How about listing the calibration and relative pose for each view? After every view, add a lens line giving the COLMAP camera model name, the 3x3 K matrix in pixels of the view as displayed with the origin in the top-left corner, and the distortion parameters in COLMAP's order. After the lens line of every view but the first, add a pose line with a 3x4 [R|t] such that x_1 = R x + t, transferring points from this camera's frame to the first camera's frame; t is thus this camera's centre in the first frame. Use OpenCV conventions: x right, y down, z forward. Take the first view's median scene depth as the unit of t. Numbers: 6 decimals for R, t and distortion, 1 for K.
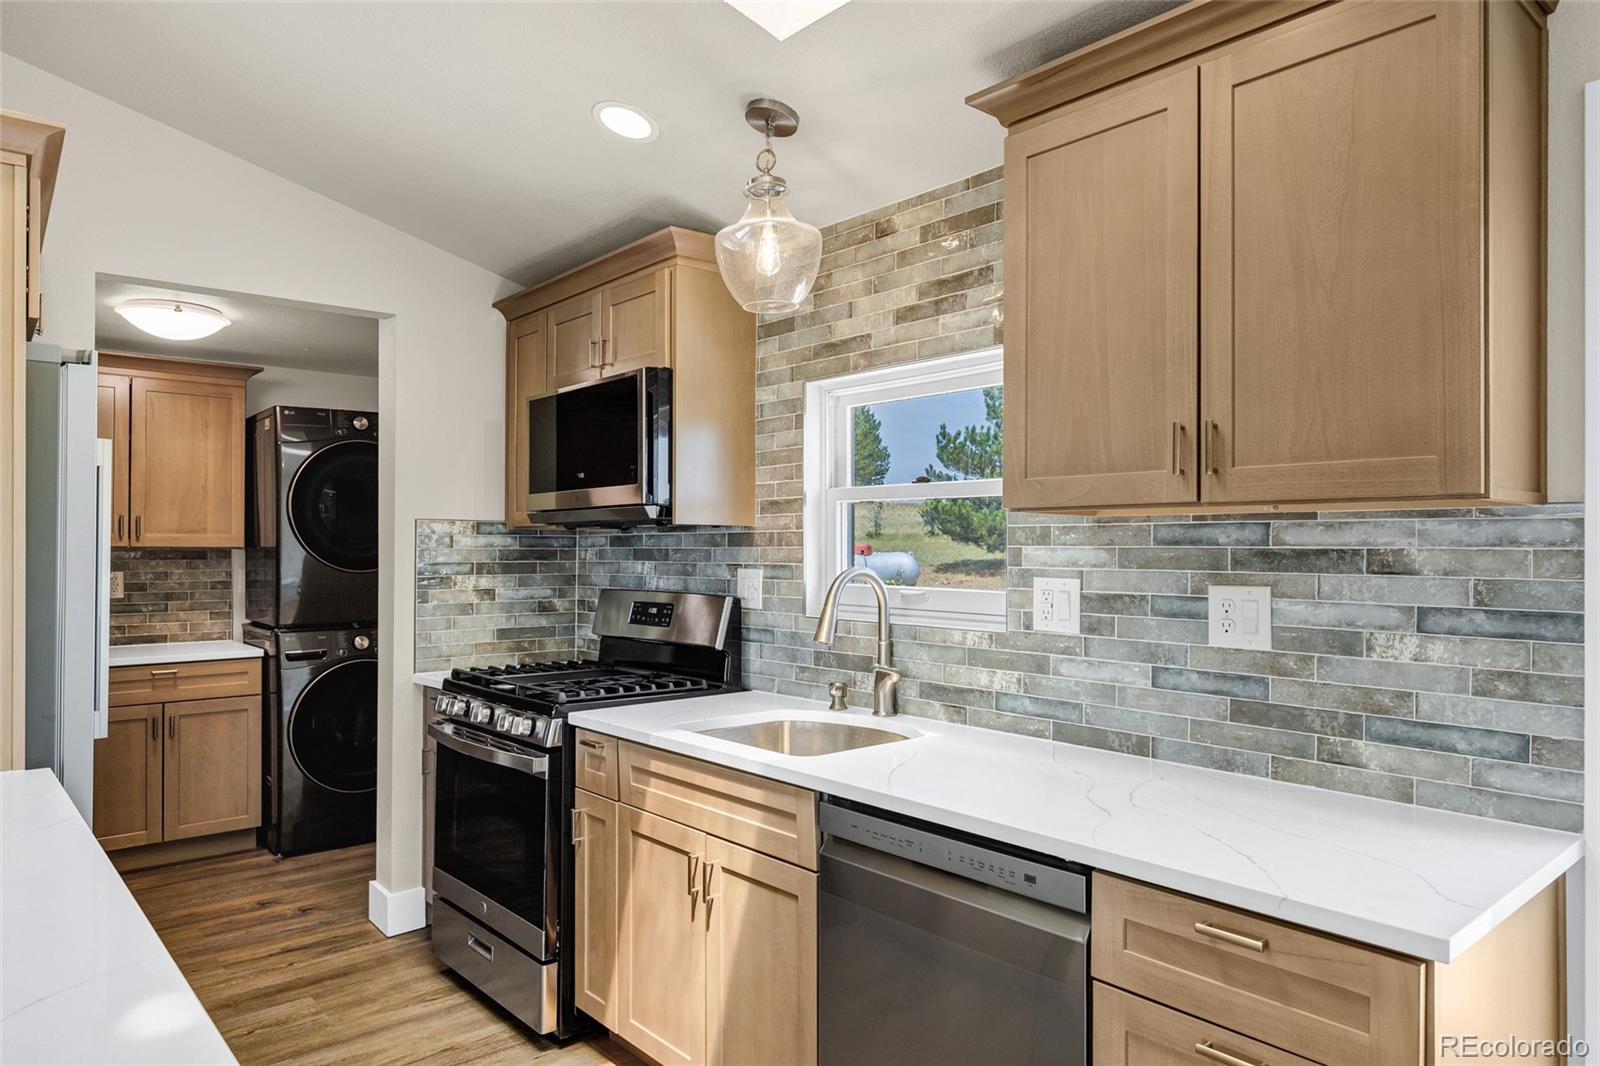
lens RADIAL K [[1011.6, 0, 800.9], [0, 1011.6, 546.4], [0, 0, 1]] dist [0.006734, -0.003356]
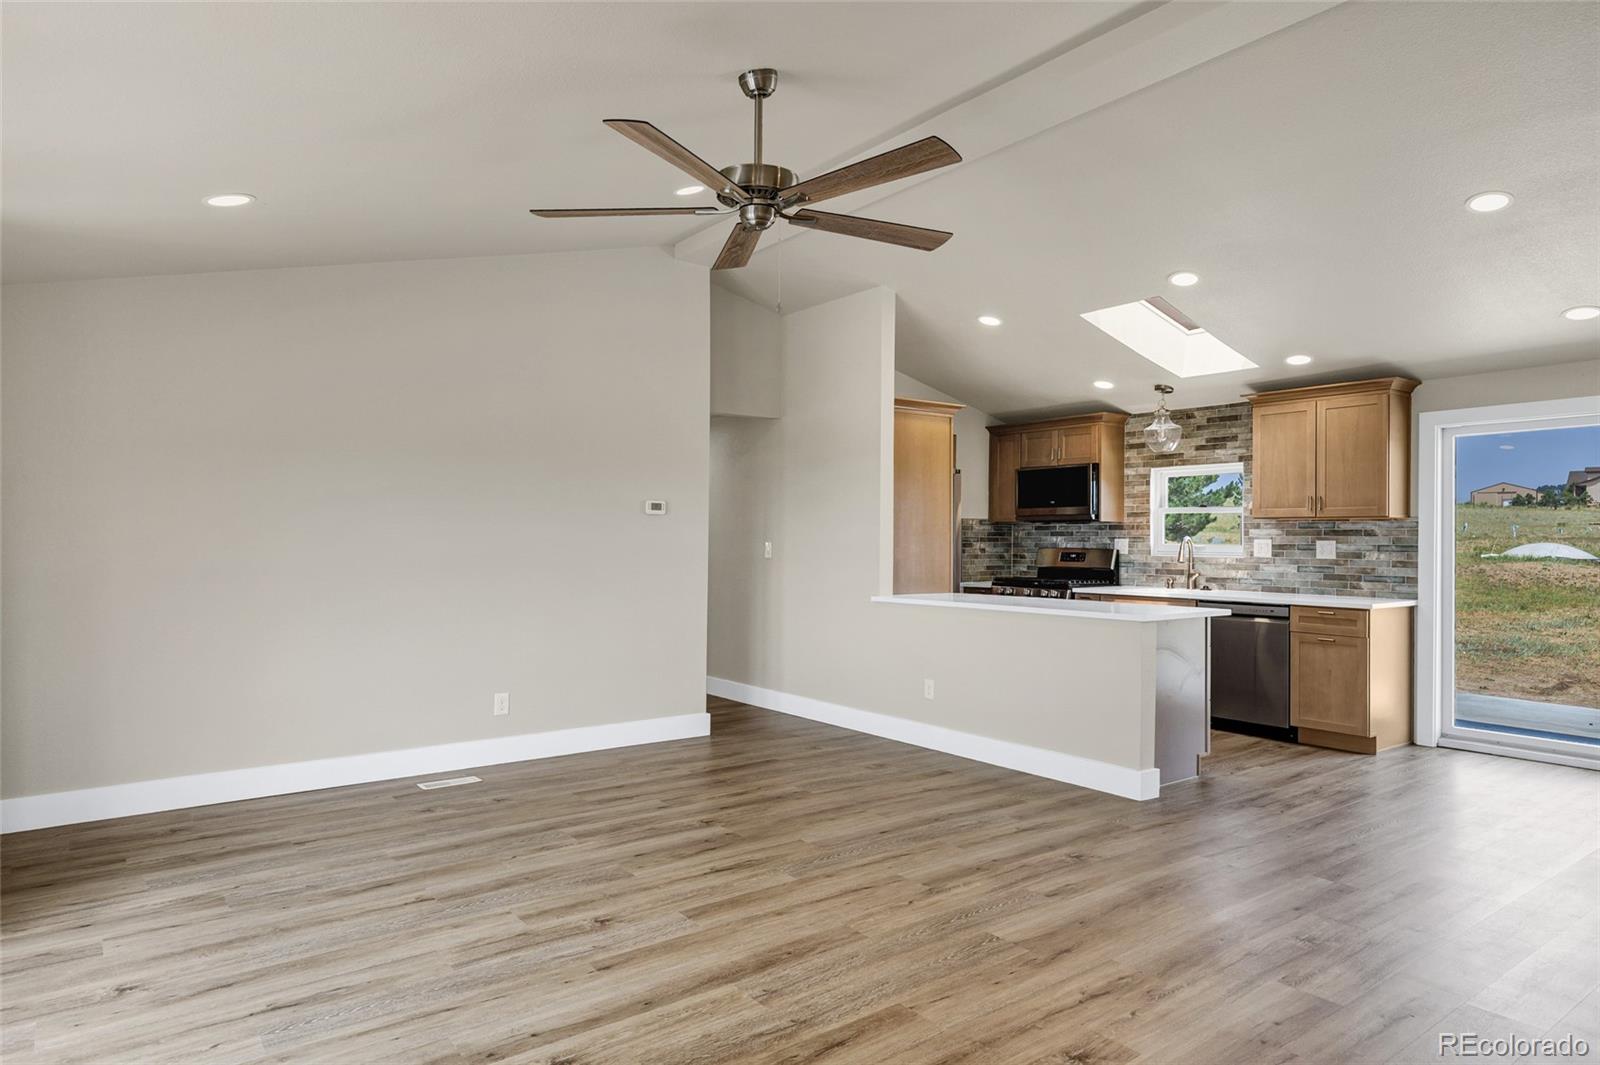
lens RADIAL K [[941.2, 0, 779.8], [0, 941.2, 535.0], [0, 0, 1]] dist [0.005875, 0.001888]
pose [[0.995413, 0.004199, -0.095575, -0.781183], [-0.004506, 0.999985, -0.002993, 0.027476], [0.095561, 0.003410, 0.995418, -1.668470]]
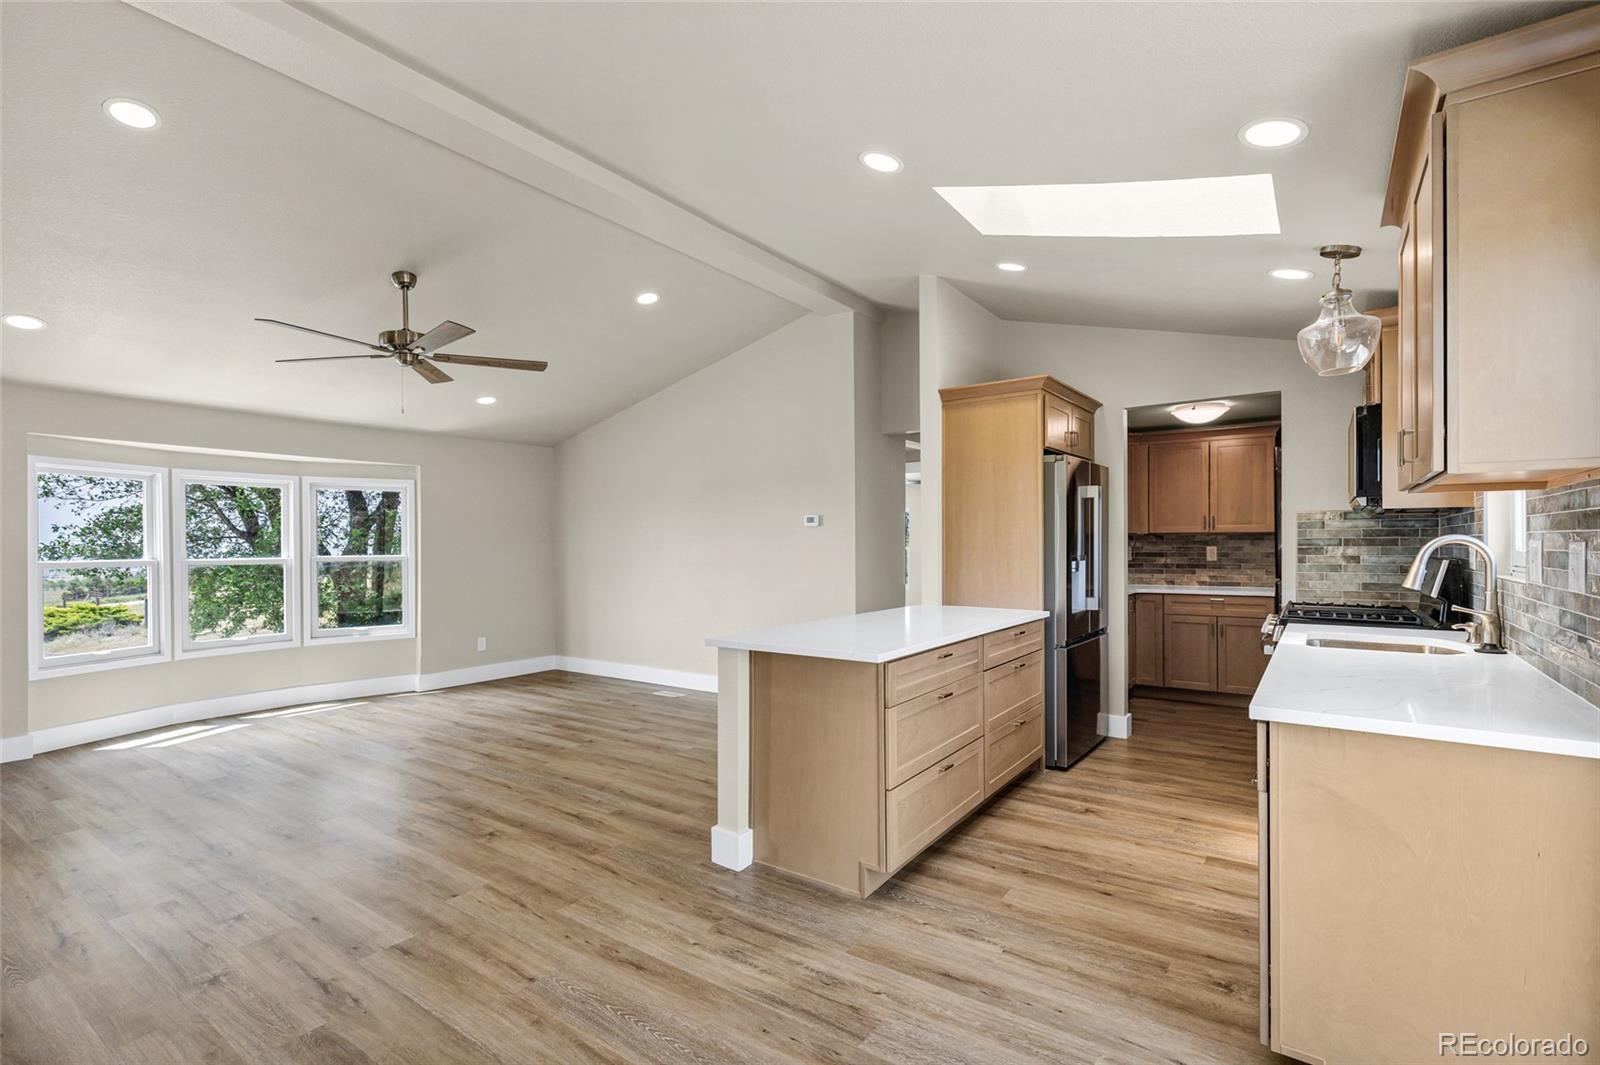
lens RADIAL K [[730.5, 0, 803.3], [0, 730.5, 546.4], [0, 0, 1]] dist [0.001616, -0.000256]
pose [[0.242991, 0.002312, -0.970026, 0.755343], [0.007948, 0.999959, 0.004374, 0.023188], [0.969996, -0.008773, 0.242963, -0.087856]]
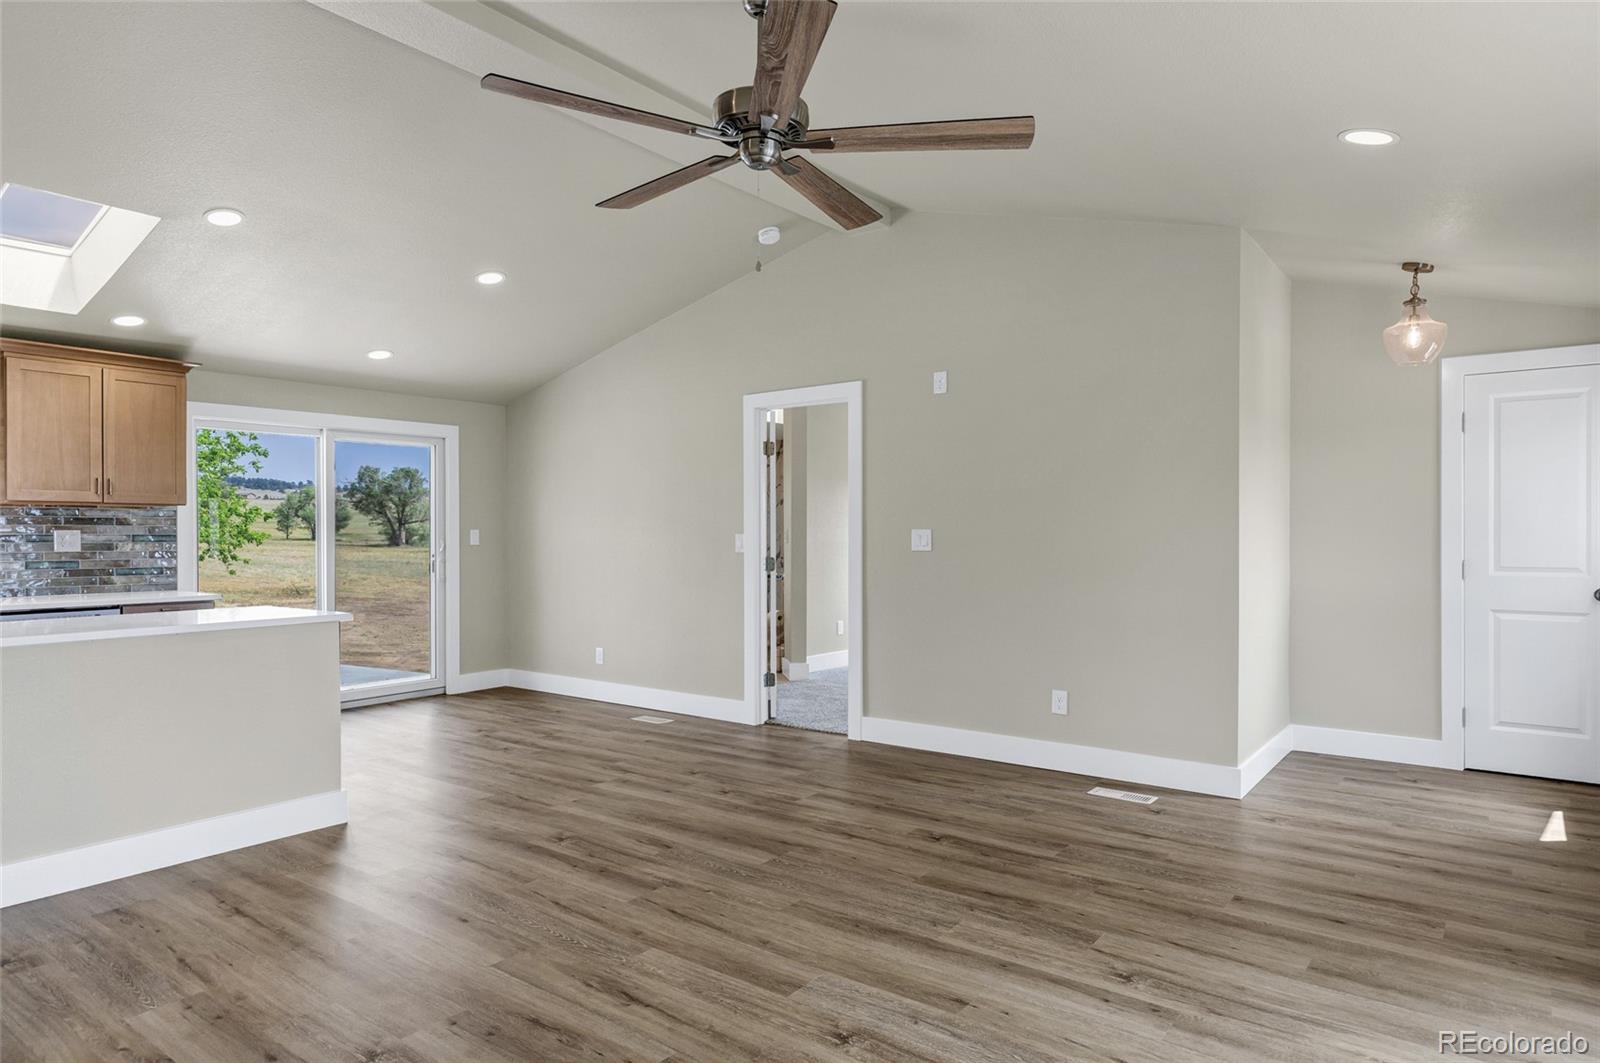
lens RADIAL K [[975.4, 0, 817.7], [0, 975.4, 540.1], [0, 0, 1]] dist [0.013757, -0.005722]
pose [[-0.208236, -0.003295, 0.978073, -1.943373], [0.001035, 0.999993, 0.003589, 0.042825], [-0.978078, 0.001760, -0.208231, -0.359247]]
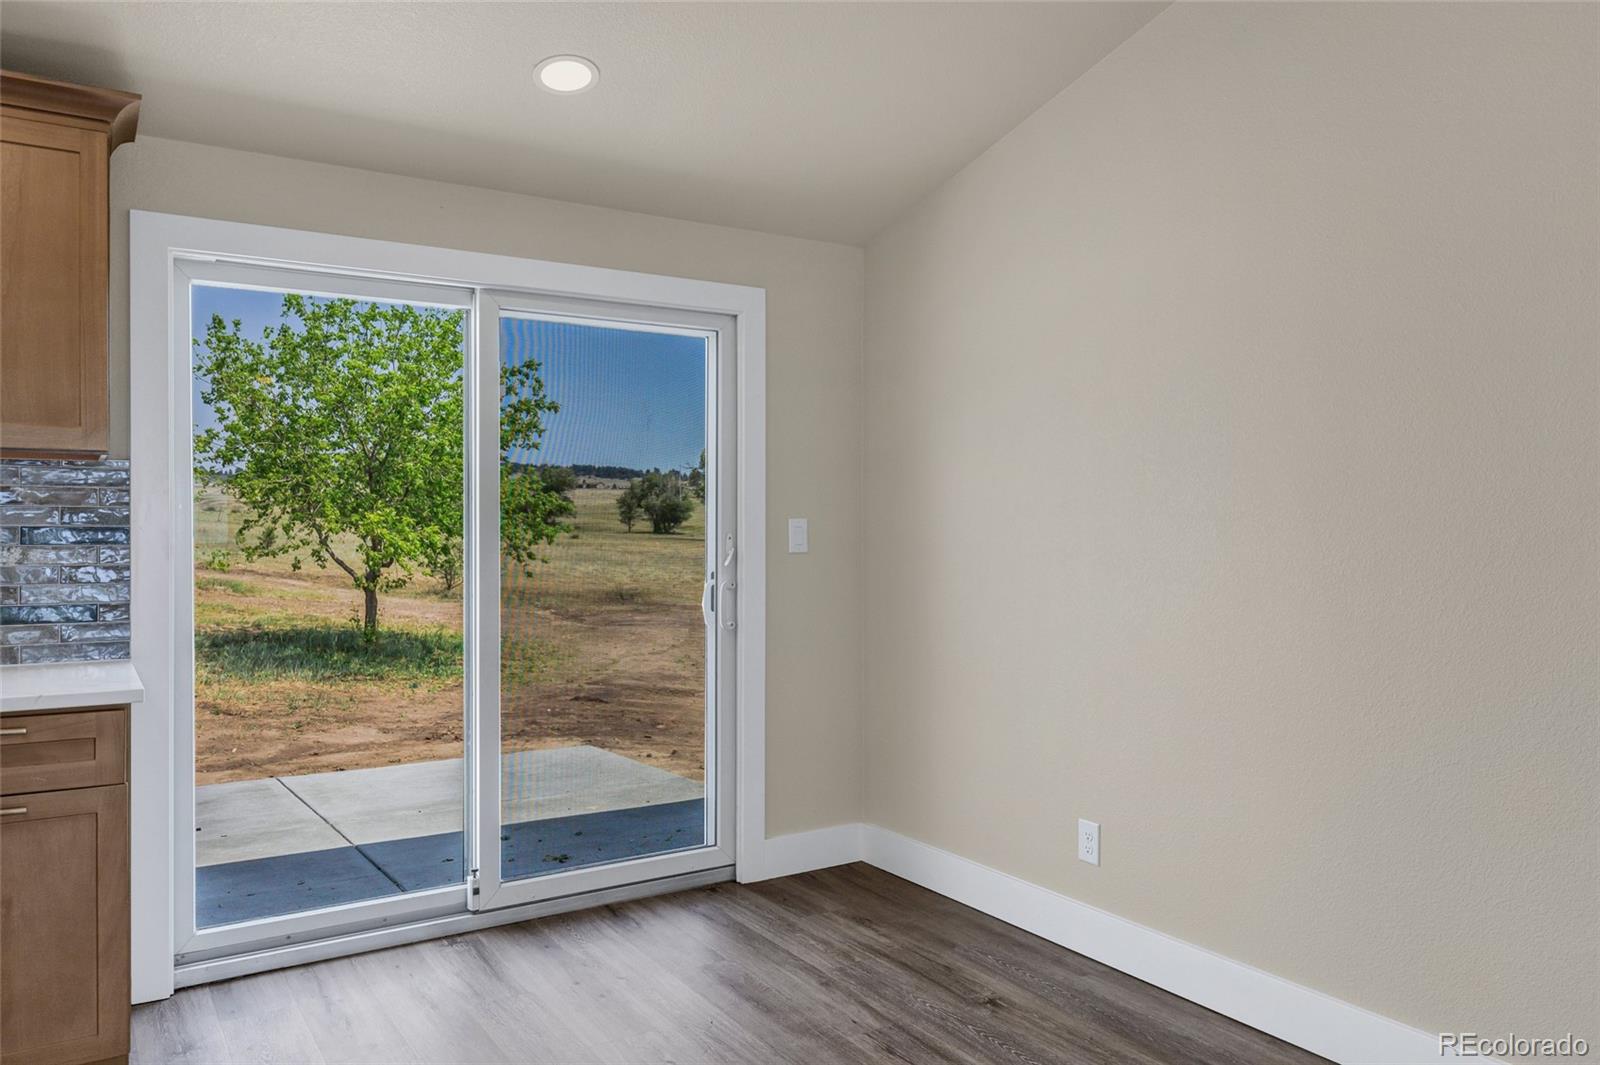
lens RADIAL K [[1143.2, 0, 807.9], [0, 1143.2, 536.7], [0, 0, 1]] dist [0.041149, 0.002645]
pose [[0.143868, -0.004826, 0.989585, -0.541937], [-0.005485, 0.999969, 0.005674, 0.036321], [-0.989582, -0.006244, 0.143837, -0.214790]]
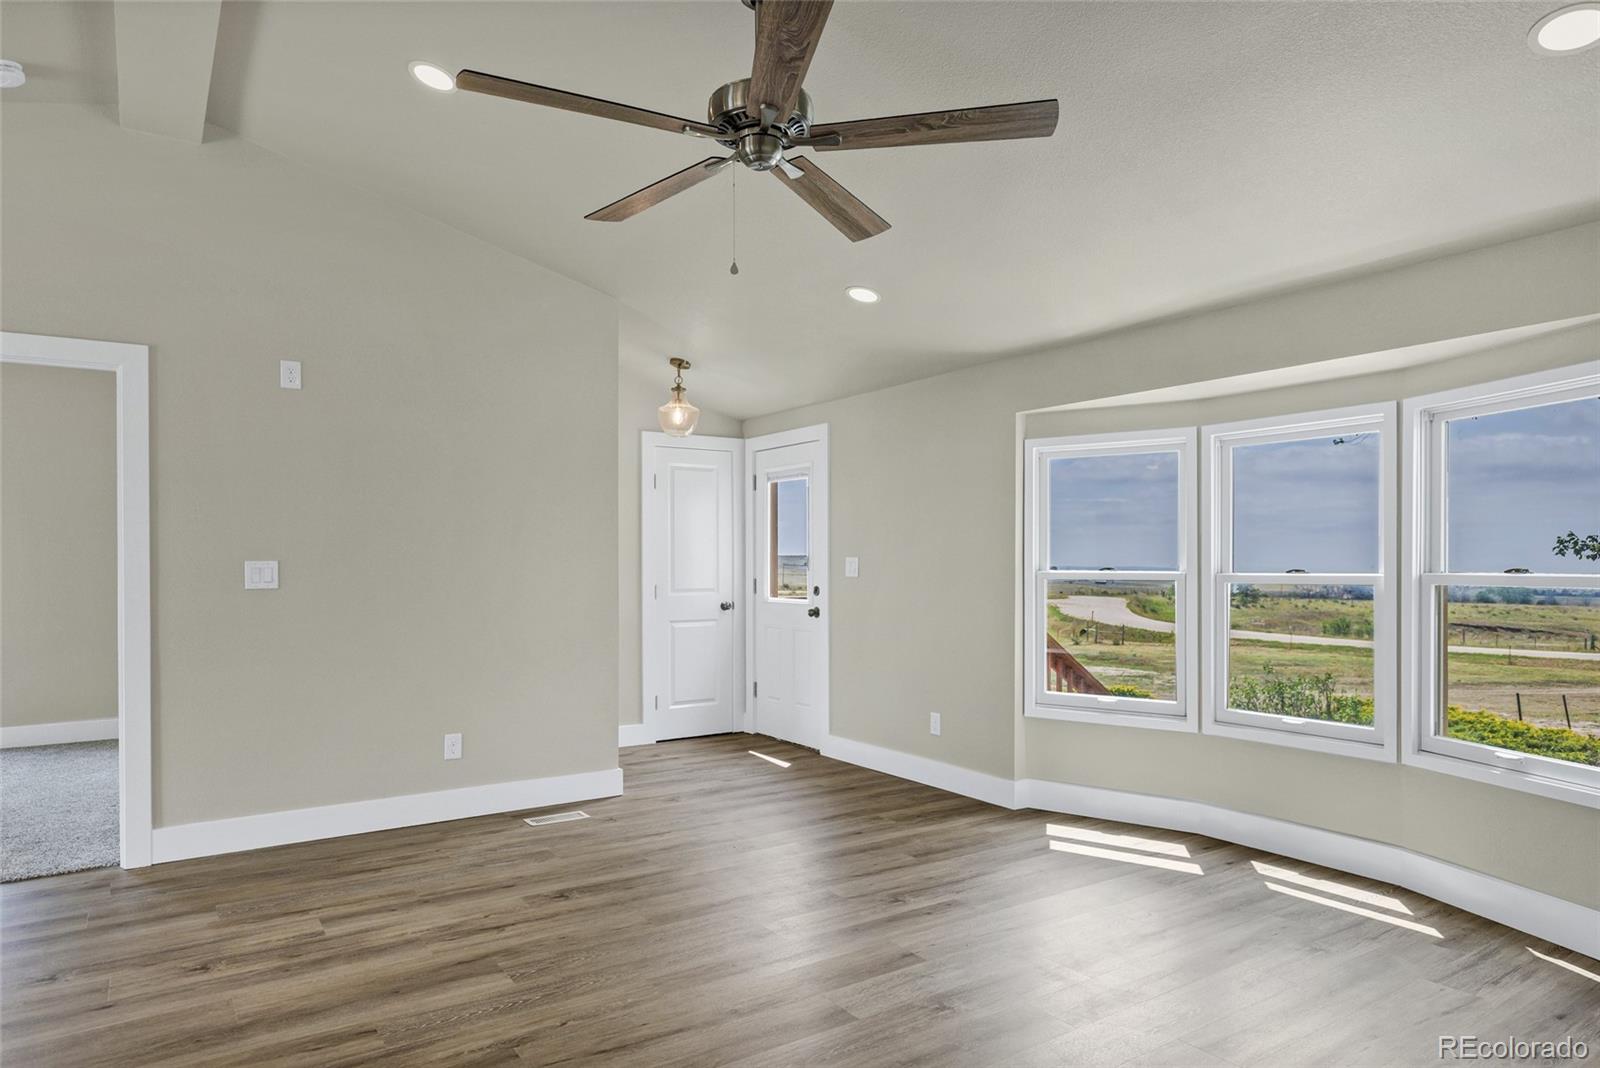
lens RADIAL K [[975.4, 0, 808.1], [0, 975.4, 565.9], [0, 0, 1]] dist [0.013757, -0.005722]
pose [[-0.993561, 0.006526, 0.113115, -1.072621], [0.006640, 0.999978, 0.000630, 0.041520], [-0.113108, 0.001377, -0.993582, 0.436629]]
